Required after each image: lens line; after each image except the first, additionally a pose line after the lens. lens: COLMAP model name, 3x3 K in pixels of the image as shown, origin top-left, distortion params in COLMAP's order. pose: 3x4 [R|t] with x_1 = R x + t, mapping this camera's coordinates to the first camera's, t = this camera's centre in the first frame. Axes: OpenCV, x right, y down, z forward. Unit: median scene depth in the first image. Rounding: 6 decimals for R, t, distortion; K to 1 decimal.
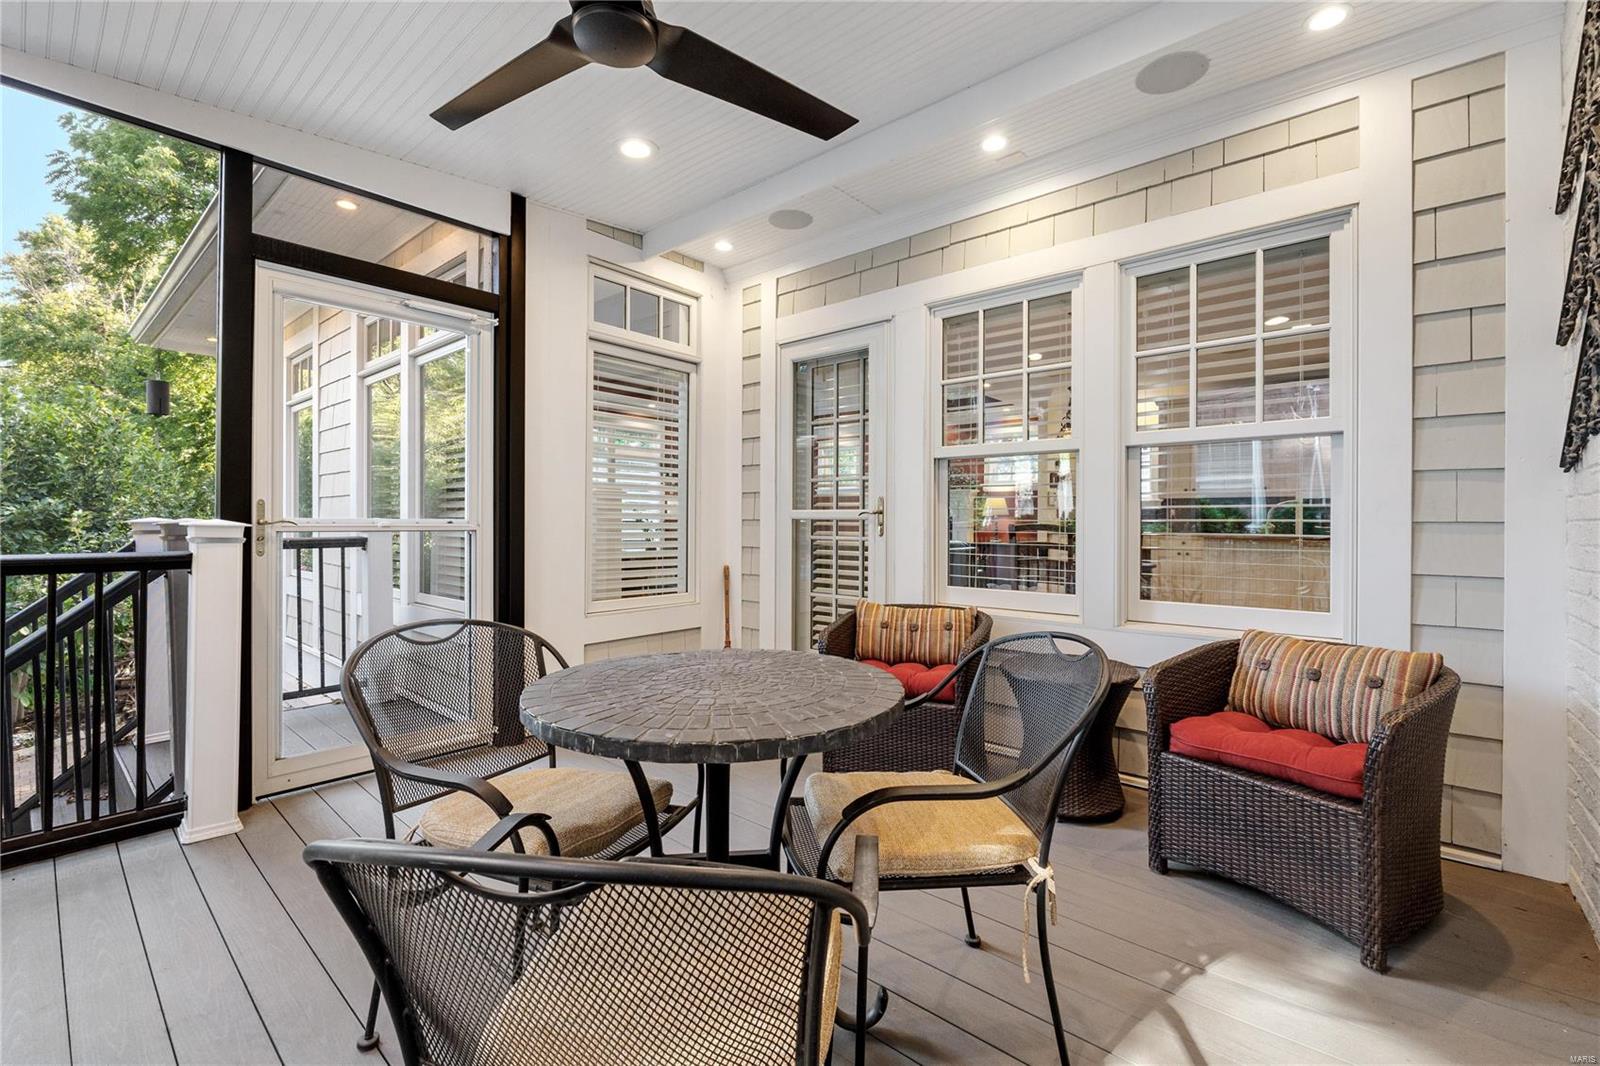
lens RADIAL K [[682.5, 0, 795.0], [0, 682.5, 536.0], [0, 0, 1]] dist [-0.008979, 0.000273]
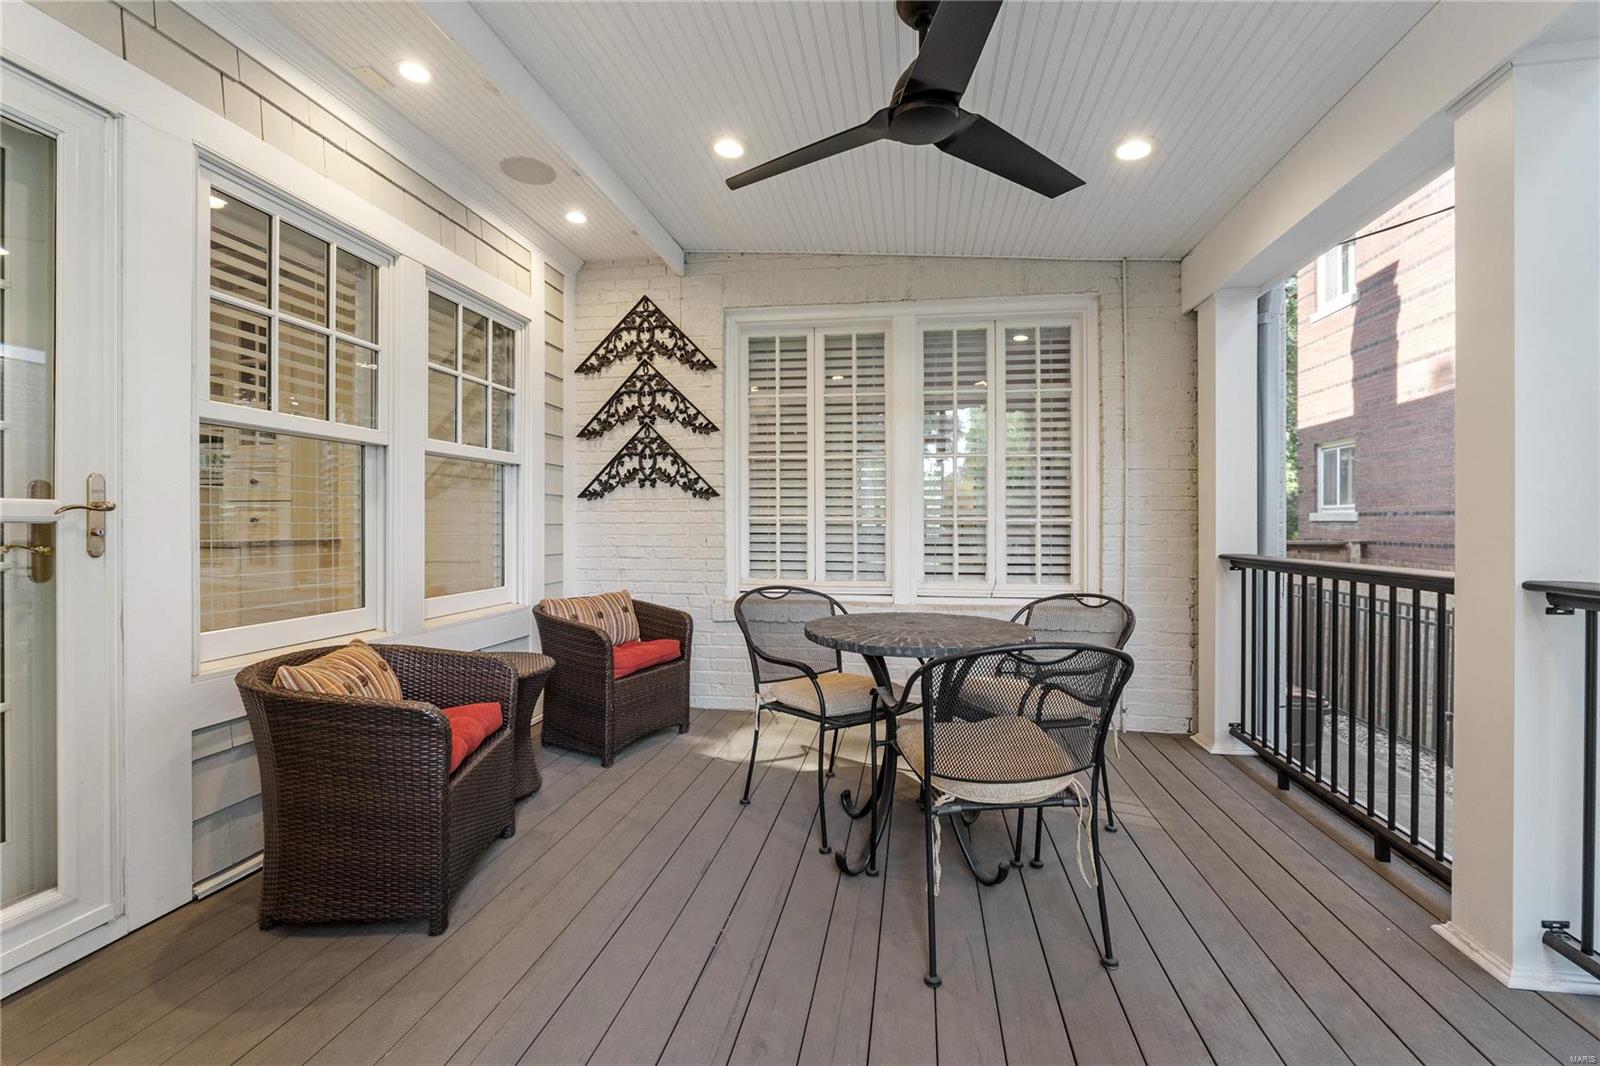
lens RADIAL K [[682.5, 0, 795.0], [0, 682.5, 536.0], [0, 0, 1]] dist [-0.008979, 0.000273]
pose [[-0.522641, -0.032583, 0.851930, -0.691113], [-0.001423, 0.999301, 0.037346, -0.043609], [-0.852552, 0.018306, -0.522322, 1.072876]]
